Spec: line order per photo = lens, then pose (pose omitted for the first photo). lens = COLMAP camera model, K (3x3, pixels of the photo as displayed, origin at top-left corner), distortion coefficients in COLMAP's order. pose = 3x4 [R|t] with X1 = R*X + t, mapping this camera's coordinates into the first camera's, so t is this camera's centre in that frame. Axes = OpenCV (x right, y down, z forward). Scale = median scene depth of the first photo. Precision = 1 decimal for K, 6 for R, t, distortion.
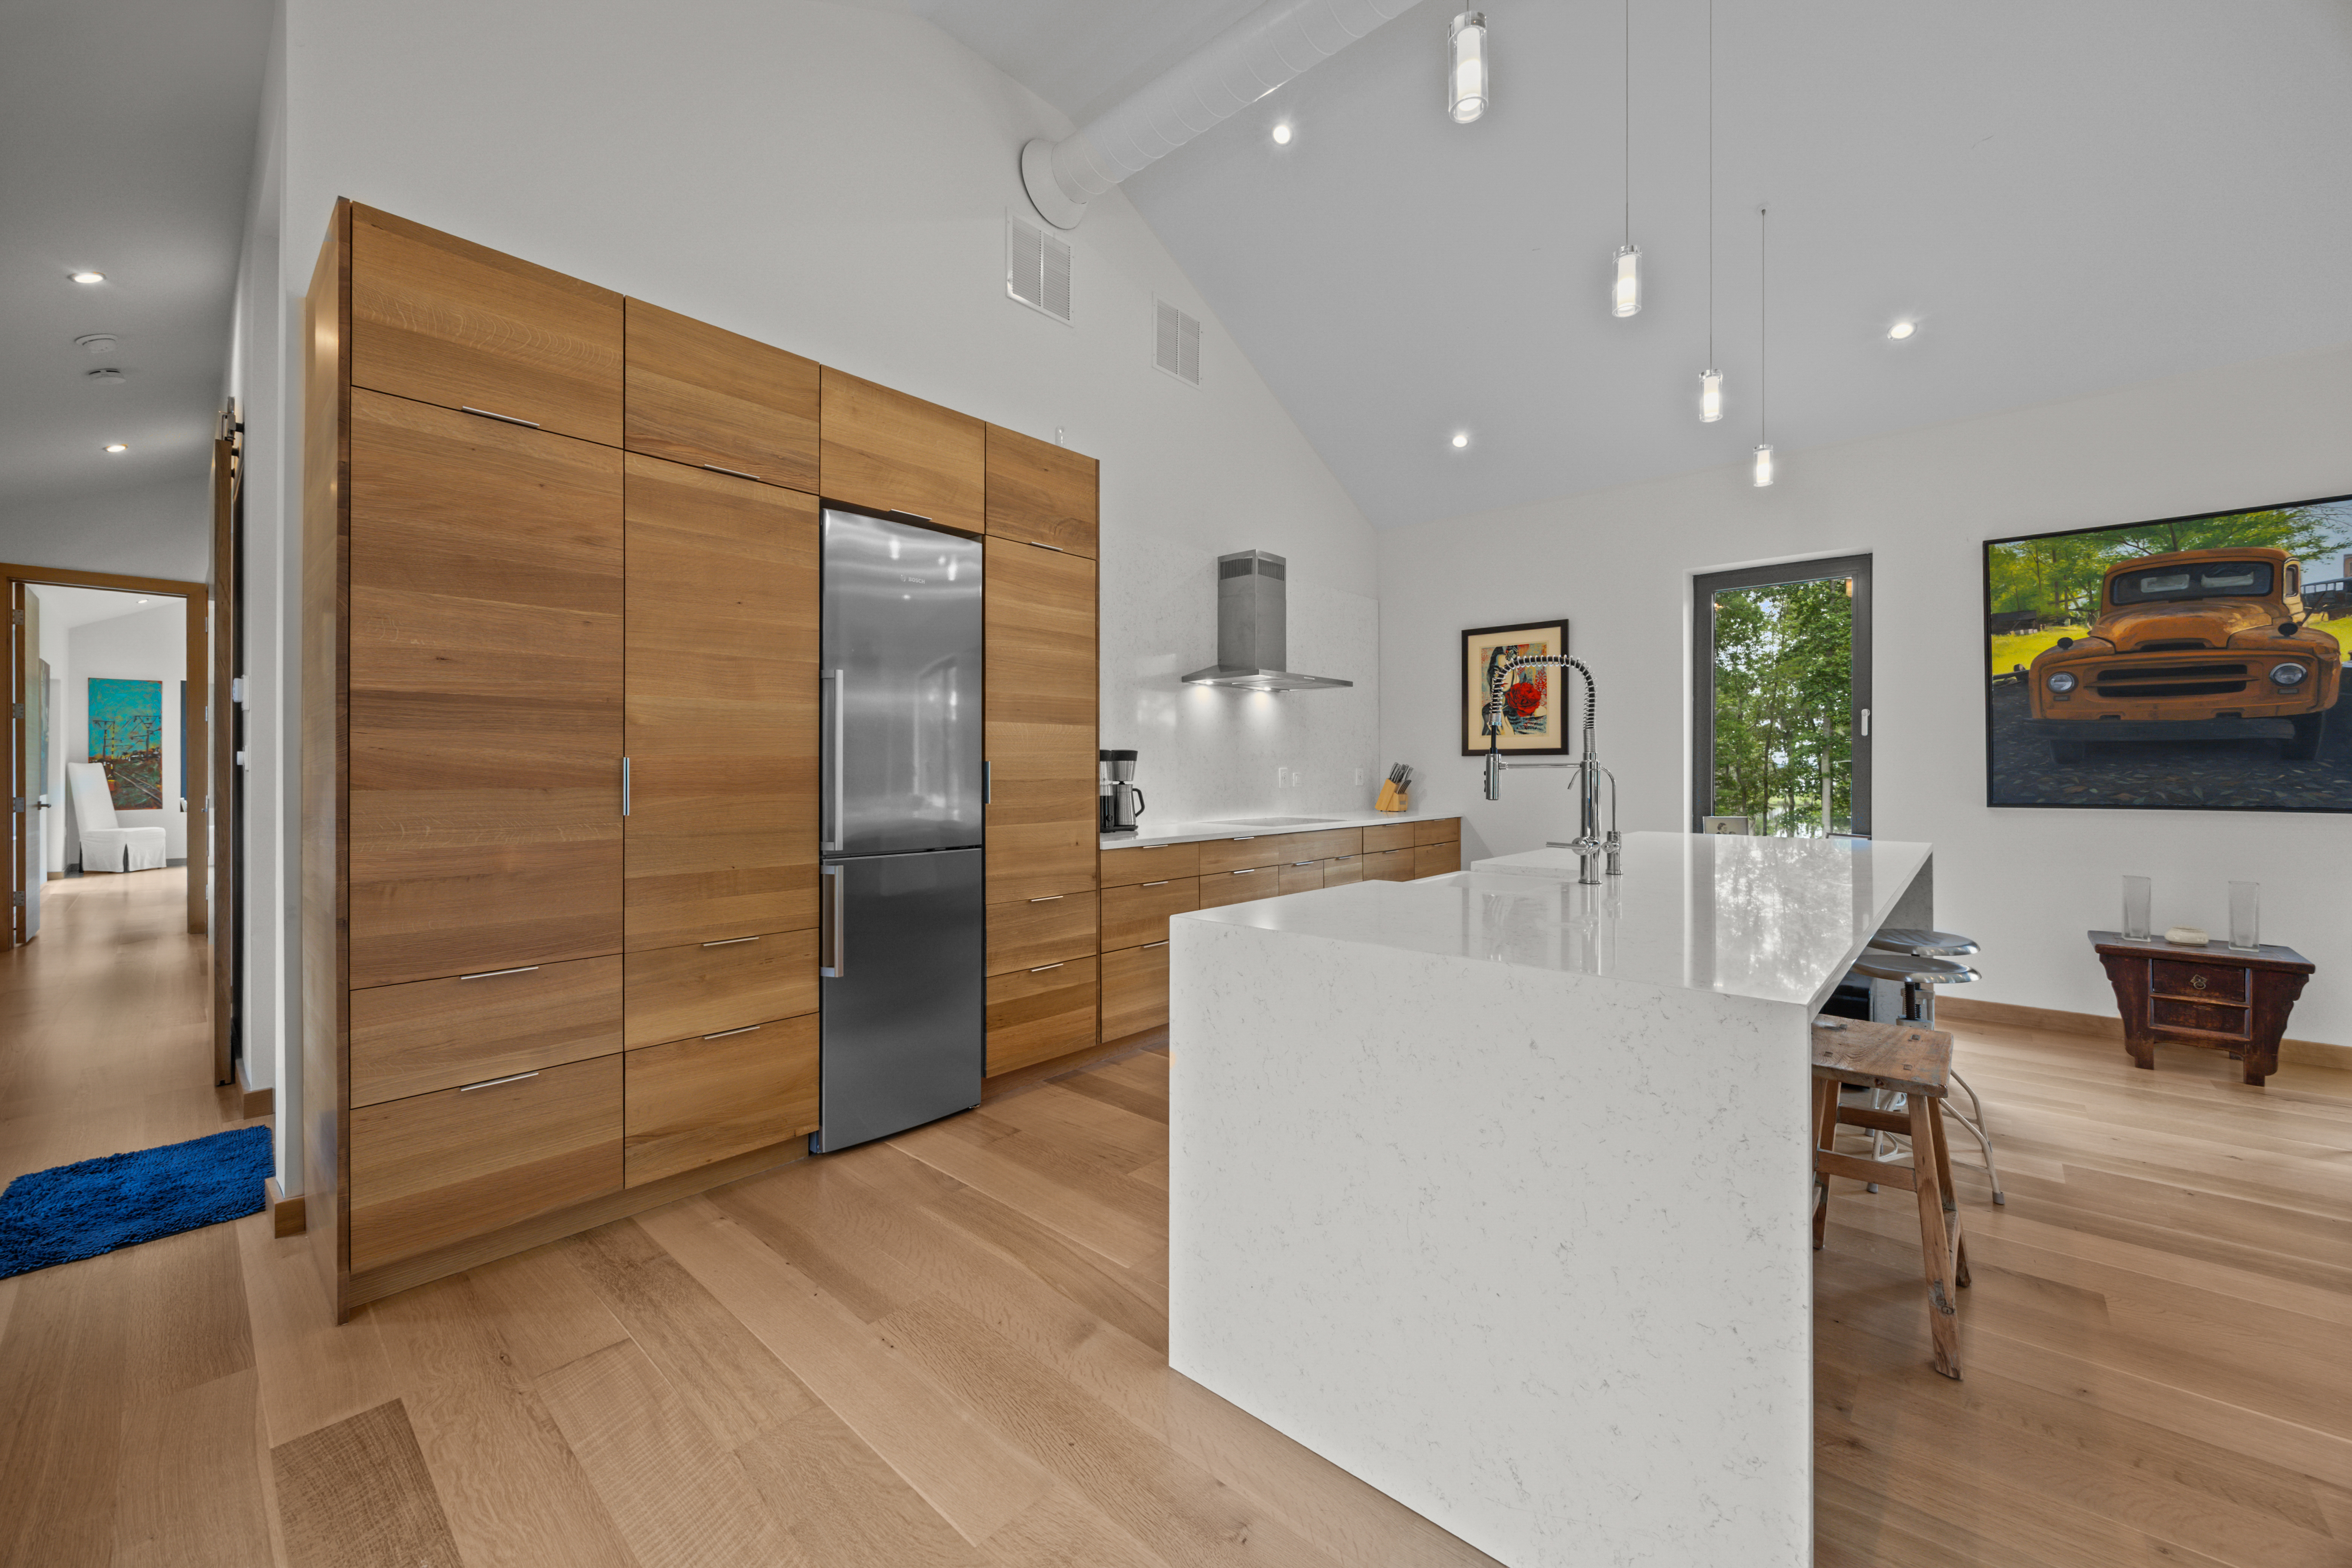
lens RADIAL K [[903.4, 0, 1179.2], [0, 903.4, 767.3], [0, 0, 1]] dist [-0.001568, -0.000472]
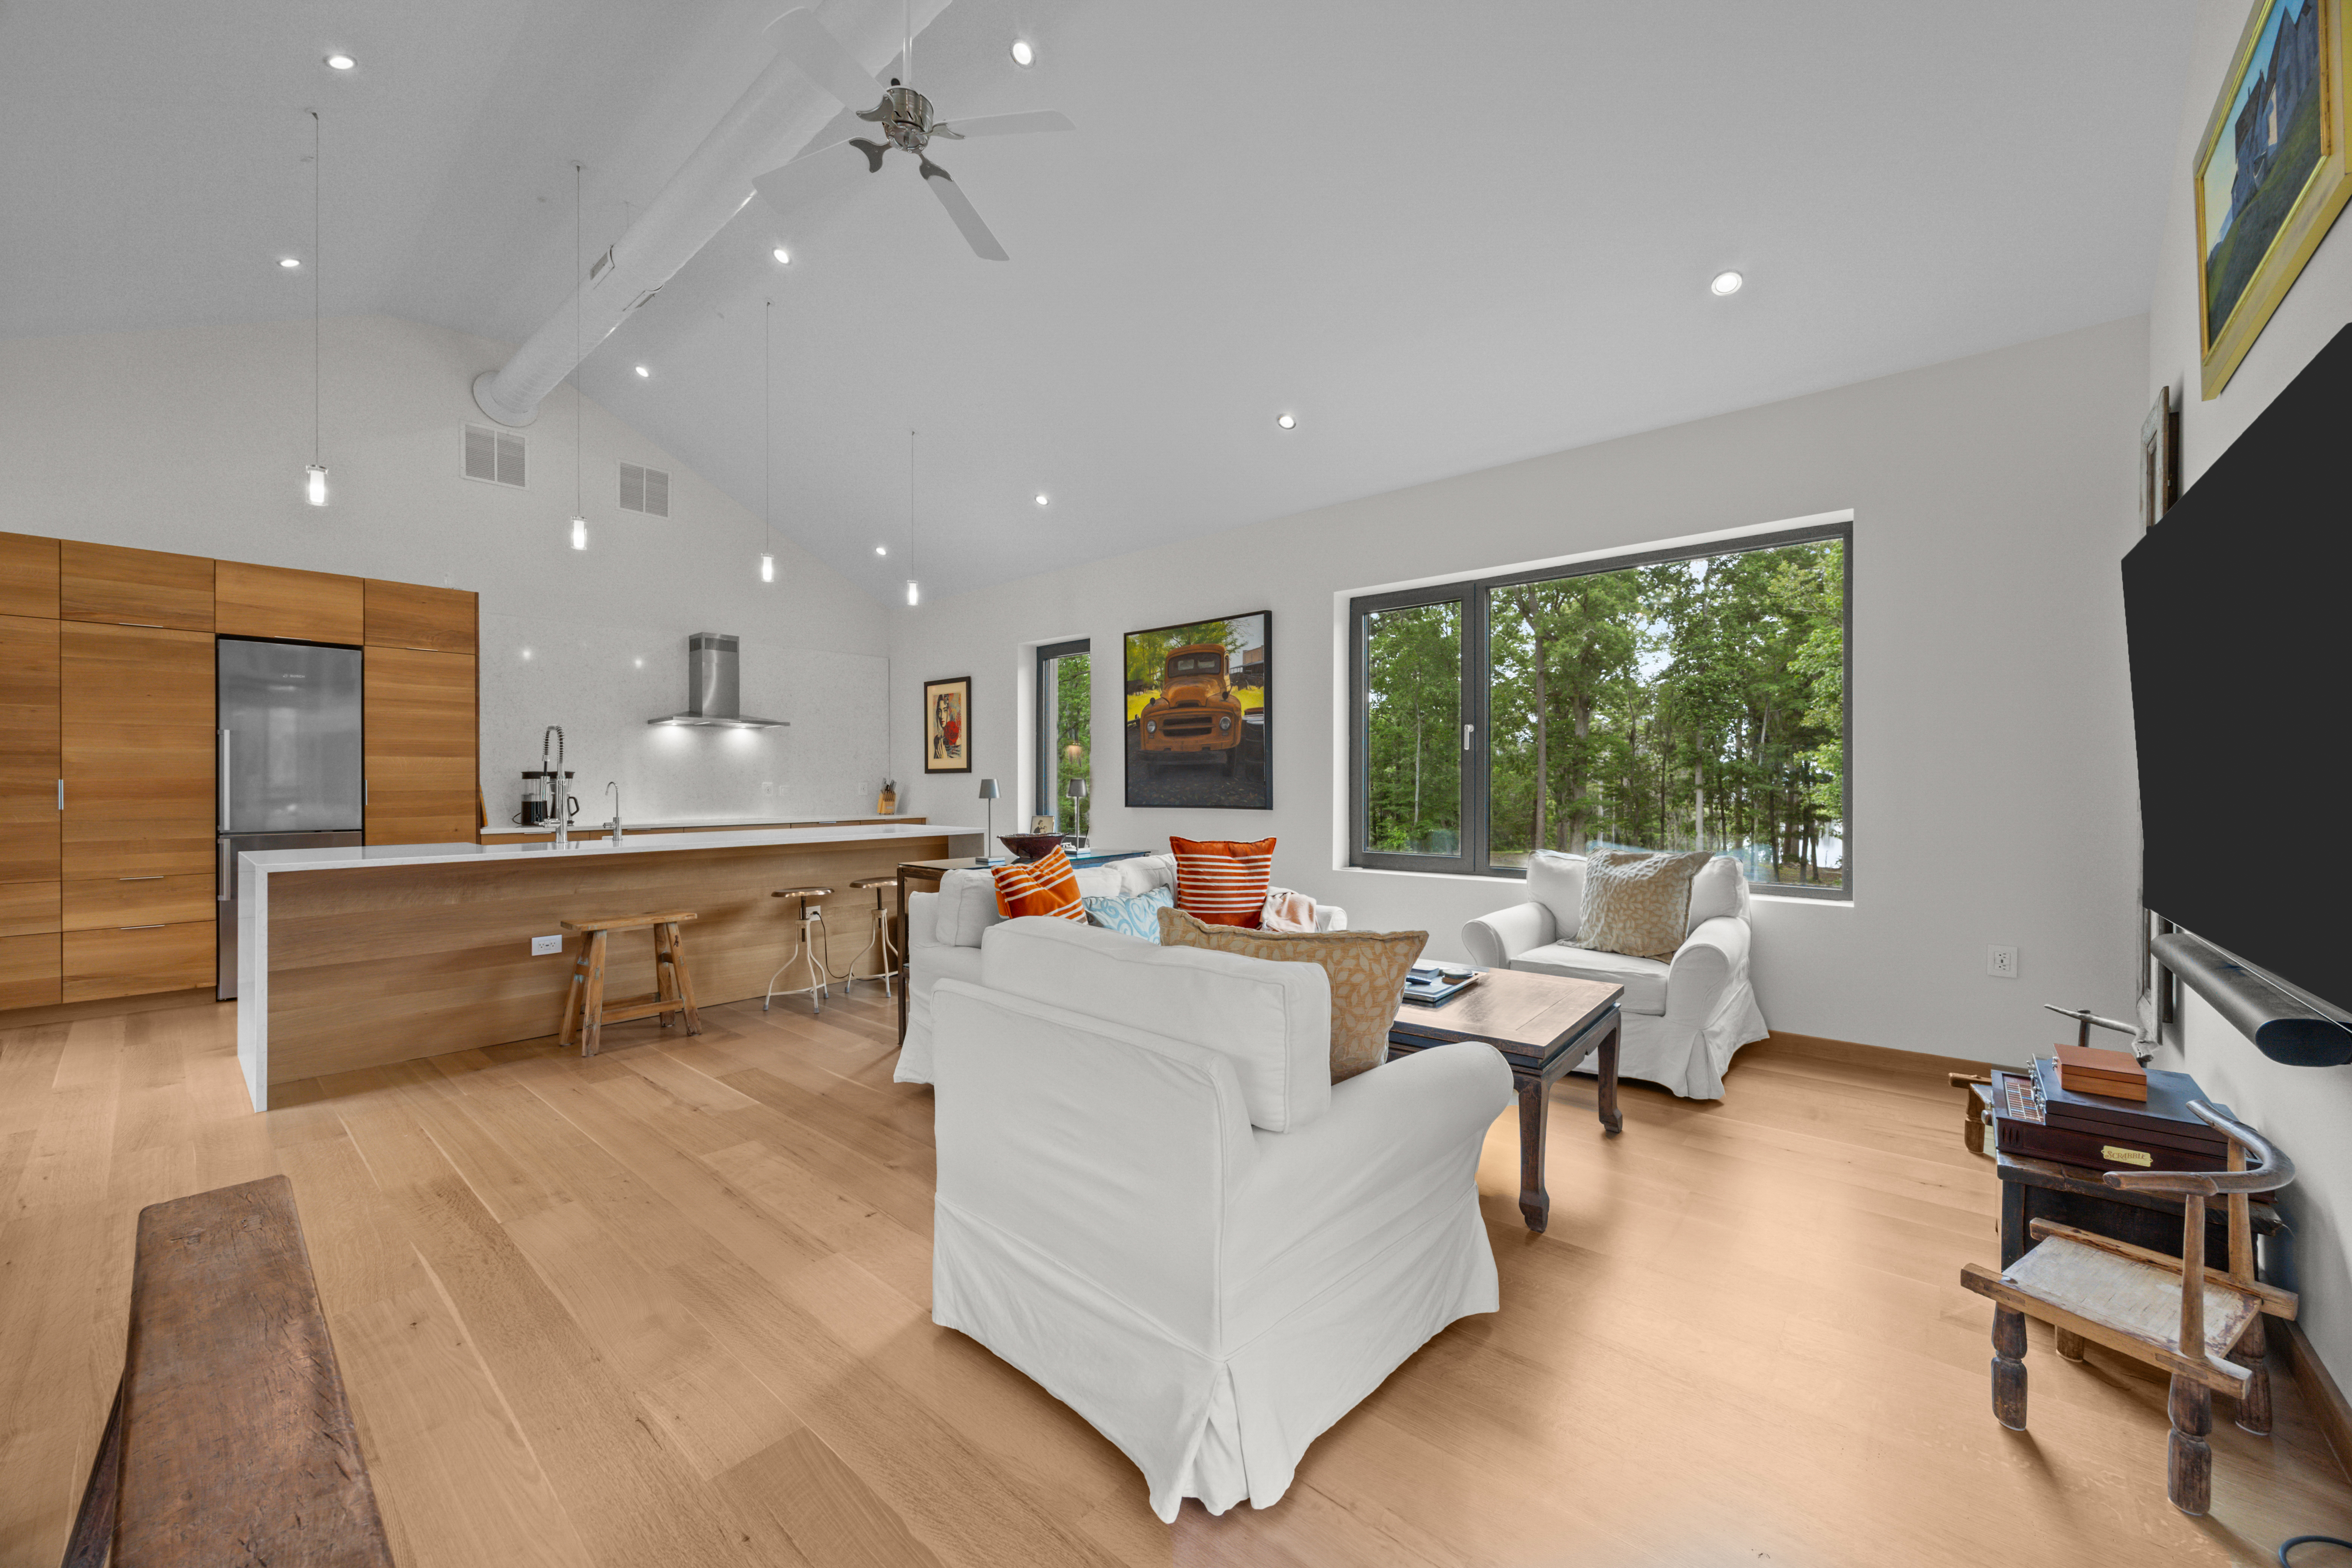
lens RADIAL K [[902.0, 0, 1187.7], [0, 902.0, 783.9], [0, 0, 1]] dist [-0.001343, -0.000319]
pose [[0.999908, -0.002945, 0.013211, 1.122015], [0.002900, 0.999990, 0.003419, -0.000804], [-0.013221, -0.003380, 0.999907, -0.605198]]
